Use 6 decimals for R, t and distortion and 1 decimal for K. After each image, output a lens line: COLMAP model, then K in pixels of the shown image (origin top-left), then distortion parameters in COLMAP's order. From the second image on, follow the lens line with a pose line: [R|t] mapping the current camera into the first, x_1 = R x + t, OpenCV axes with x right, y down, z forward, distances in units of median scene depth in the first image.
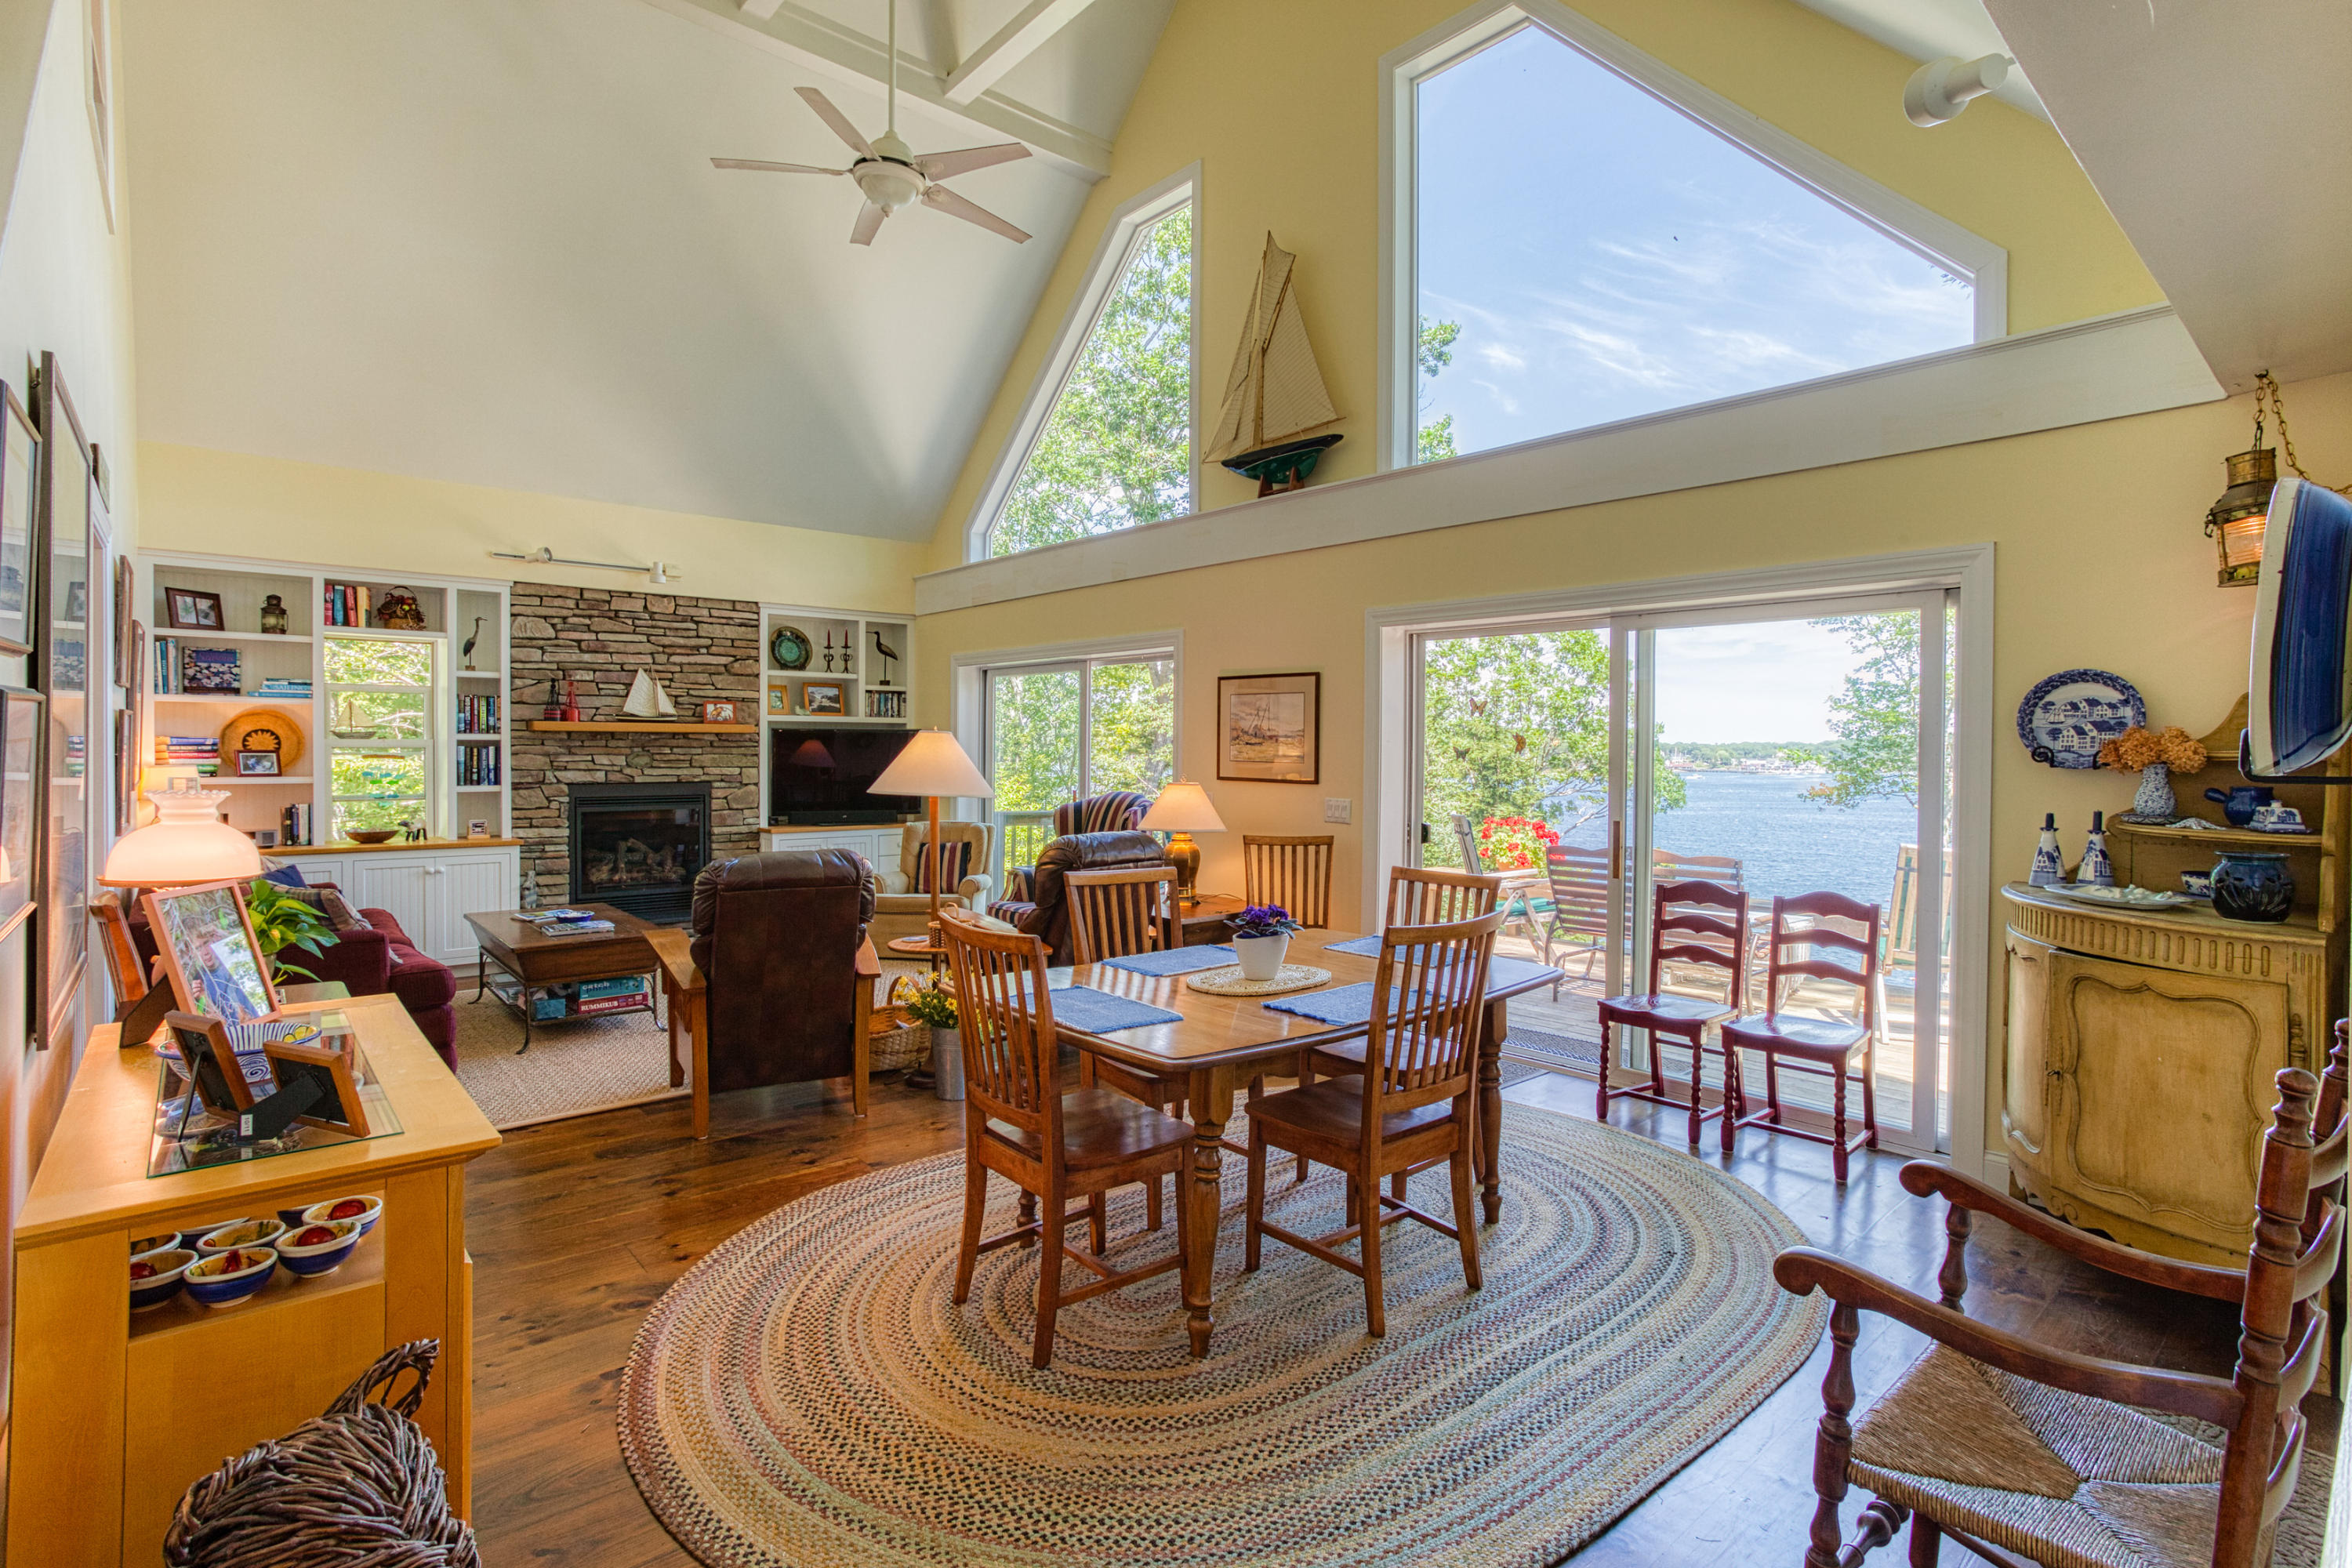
lens RADIAL K [[1123.7, 0, 1159.9], [0, 1123.7, 755.0], [0, 0, 1]] dist [0.000683, 0.000399]
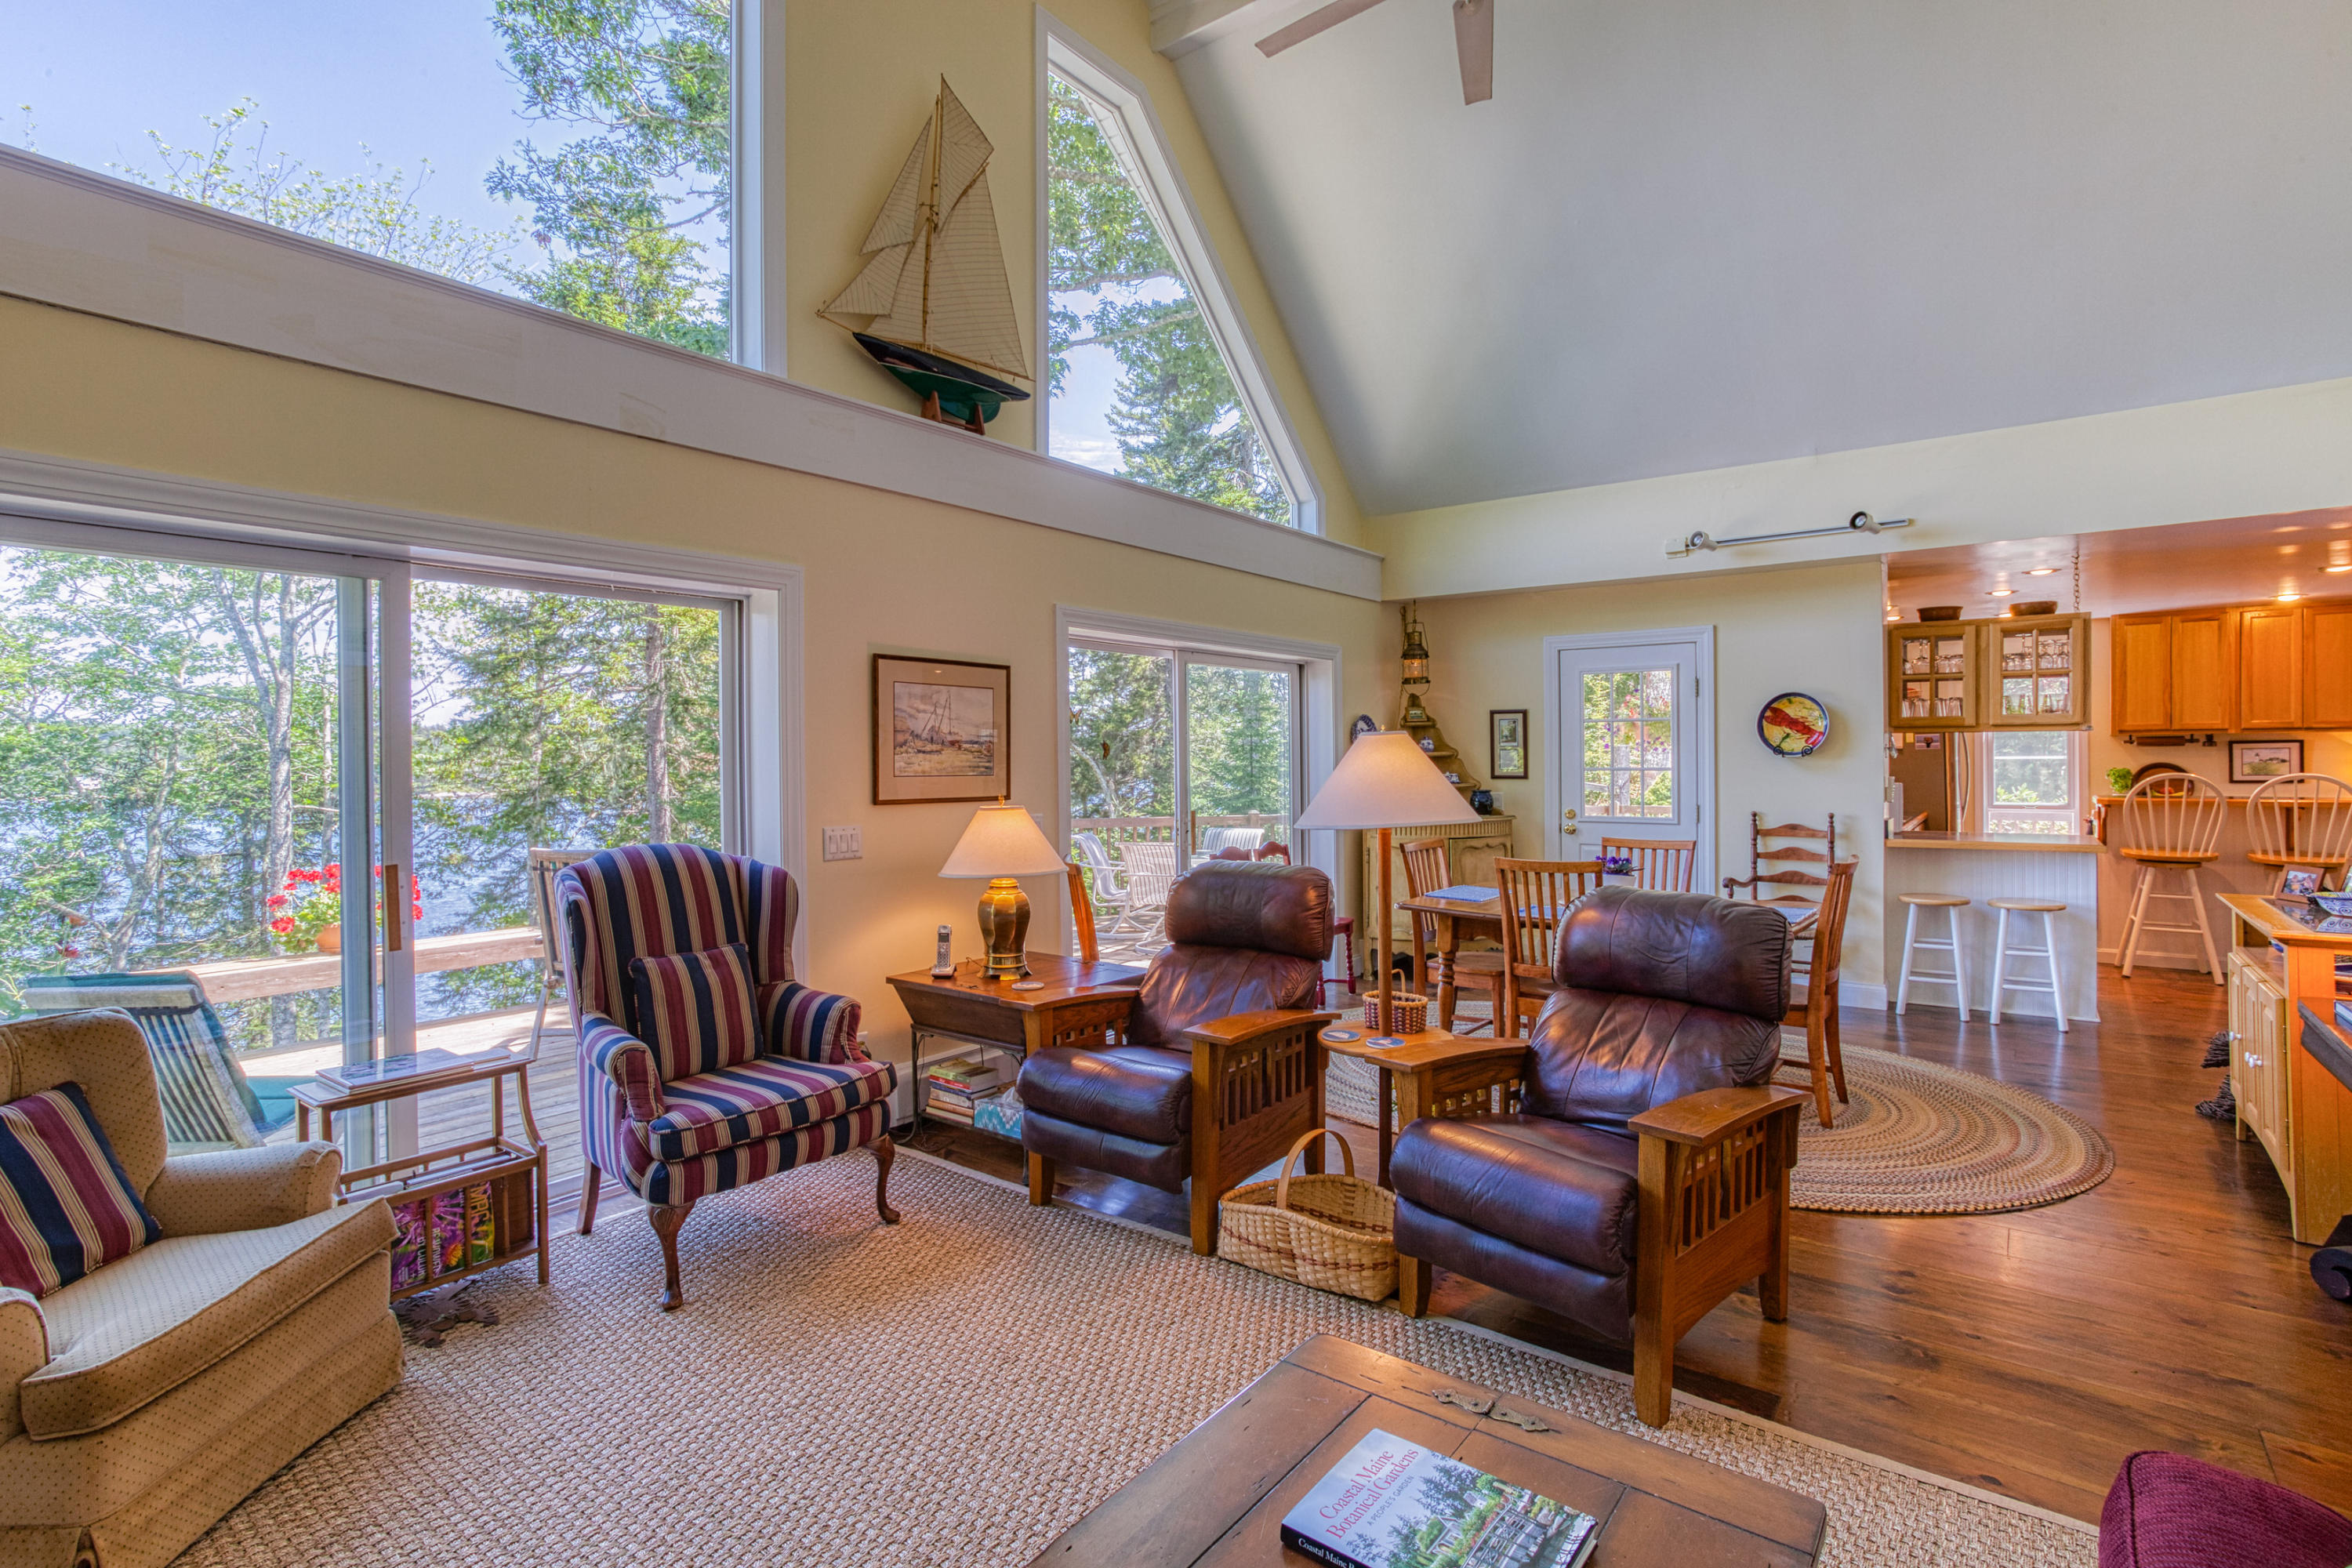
lens RADIAL K [[1123.7, 0, 1159.9], [0, 1123.7, 755.0], [0, 0, 1]] dist [0.000683, 0.000399]
pose [[-0.208042, -0.014001, 0.978020, -0.679909], [0.010726, 0.999805, 0.016594, -0.018683], [-0.978061, 0.013942, -0.207851, 1.020975]]
